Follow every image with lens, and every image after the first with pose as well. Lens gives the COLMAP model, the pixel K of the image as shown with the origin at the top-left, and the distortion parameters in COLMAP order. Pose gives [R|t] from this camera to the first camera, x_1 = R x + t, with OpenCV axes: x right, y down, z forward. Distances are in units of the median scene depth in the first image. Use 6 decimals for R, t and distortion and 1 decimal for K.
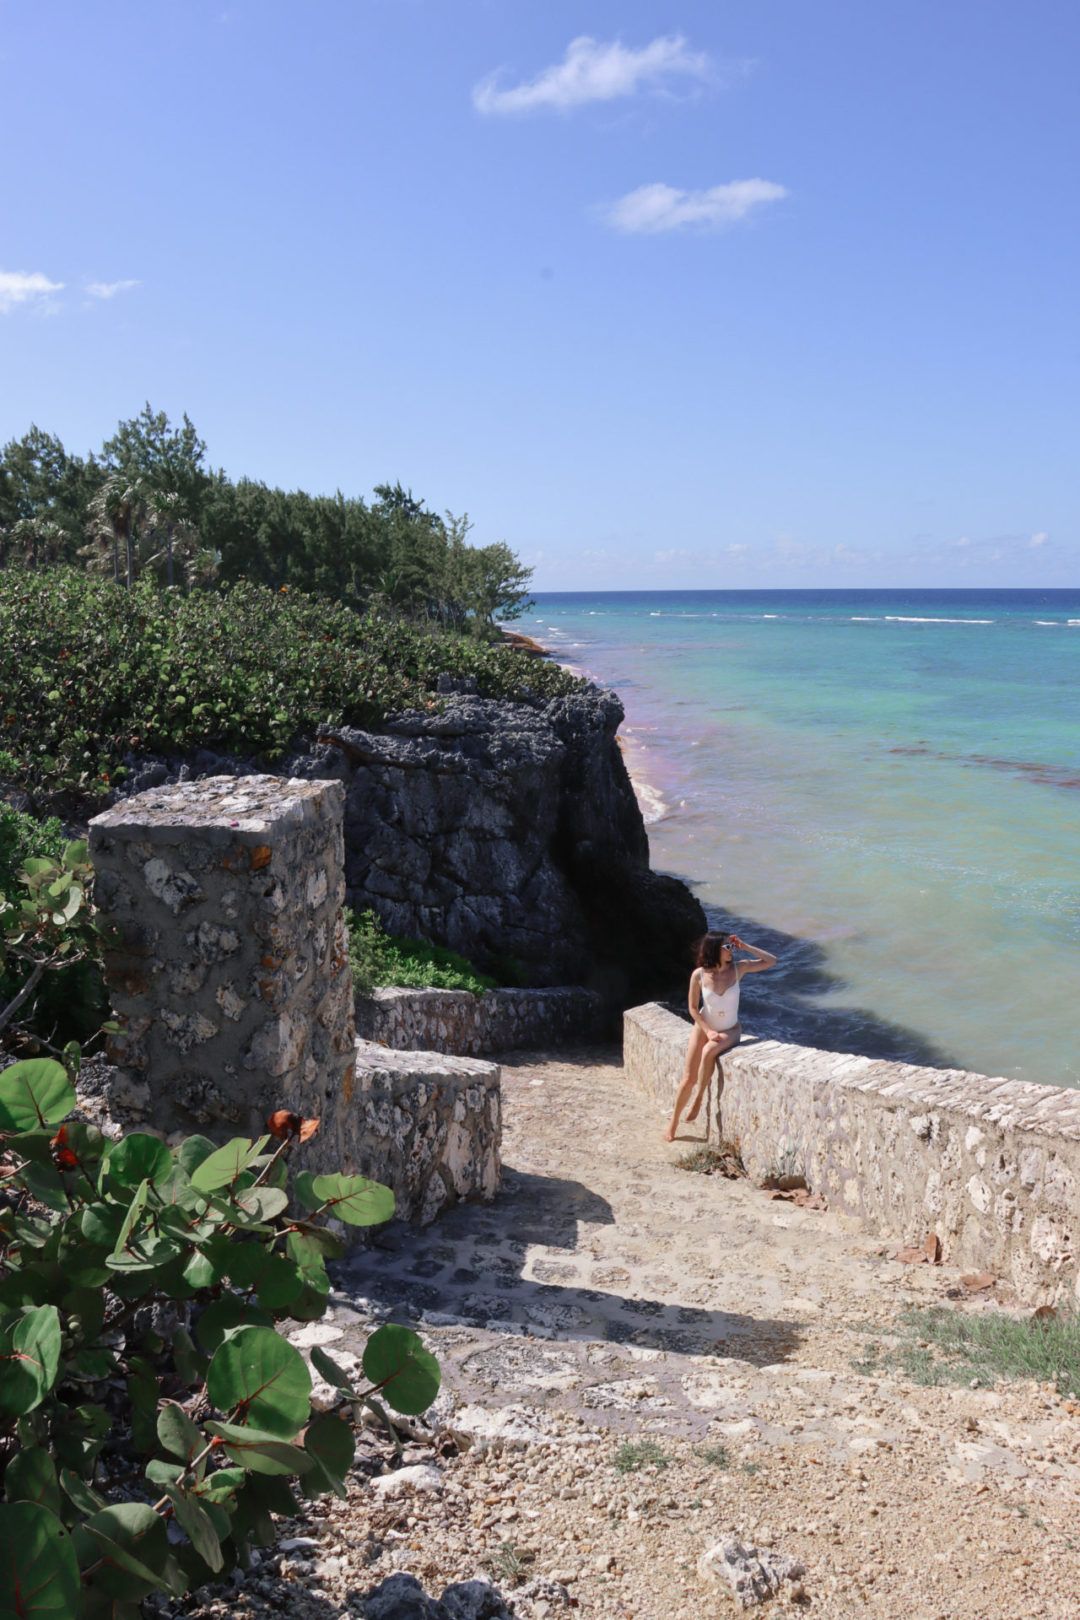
lens RADIAL K [[1344.5, 0, 537.1], [0, 1344.5, 855.3], [0, 0, 1]] dist [-0.192218, 0.168822]
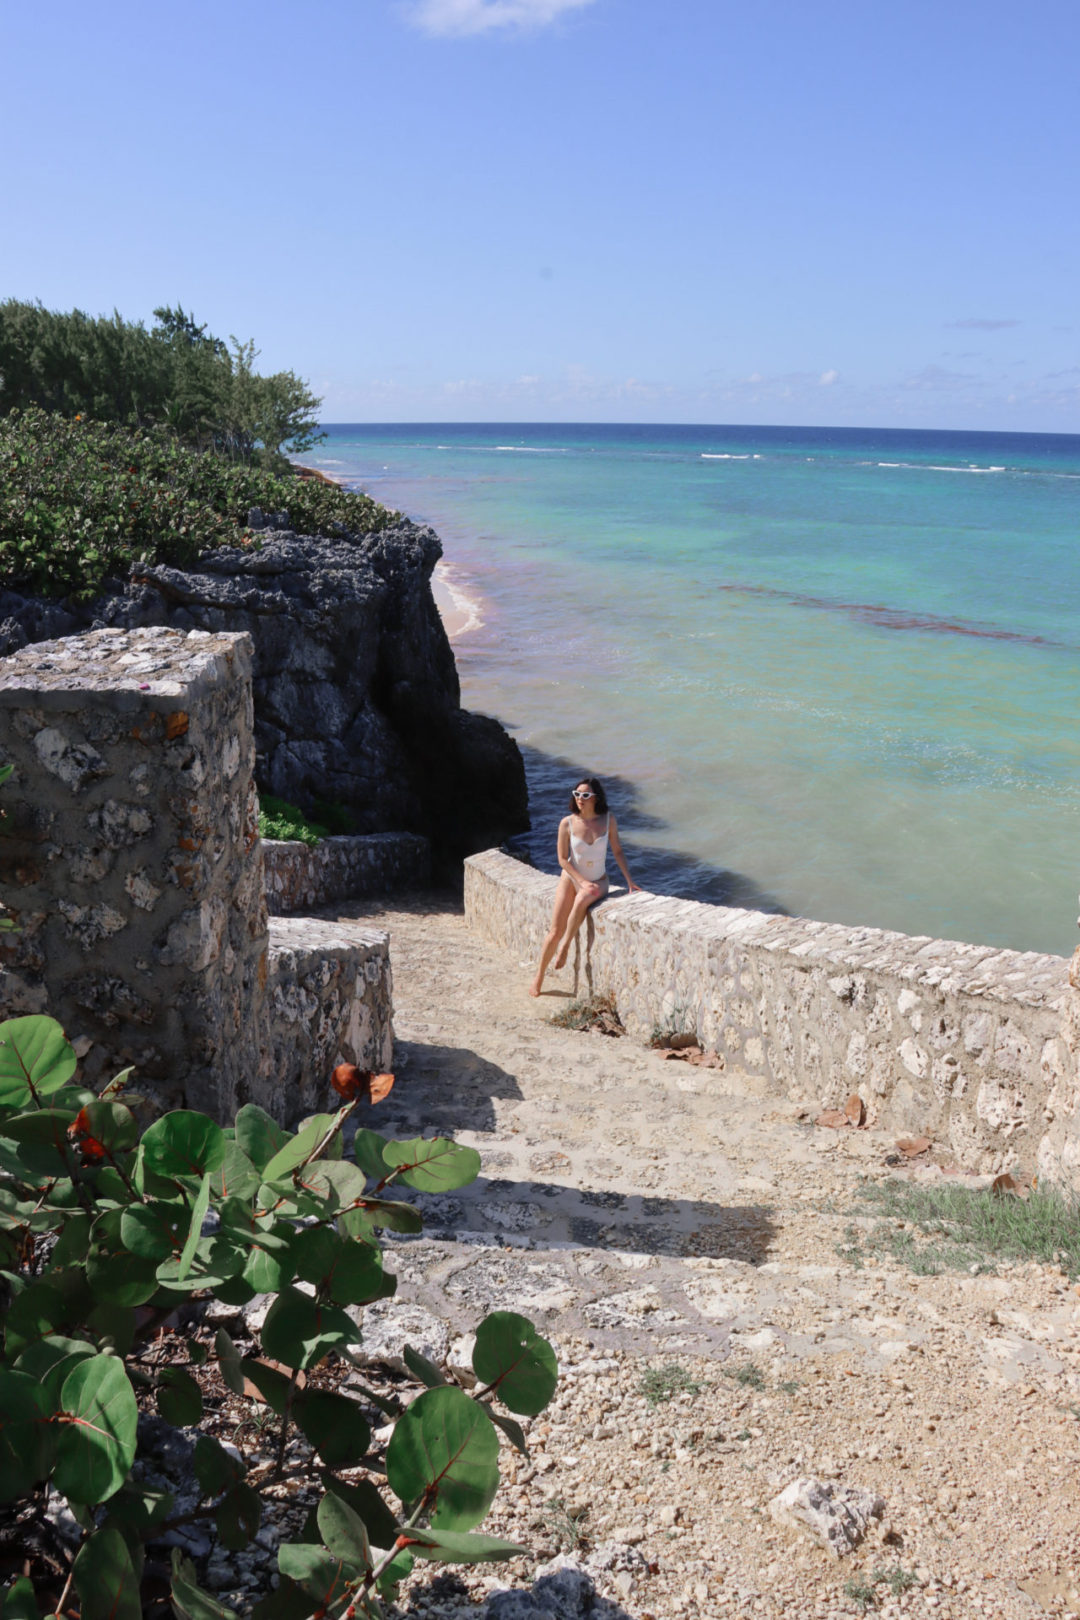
lens RADIAL K [[1344.5, 0, 537.1], [0, 1344.5, 855.3], [0, 0, 1]] dist [-0.192218, 0.168822]
pose [[0.988372, -0.025151, 0.149959, -0.089352], [0.006818, 0.992564, 0.121534, -0.014572], [-0.151901, -0.119098, 0.981194, 0.091653]]
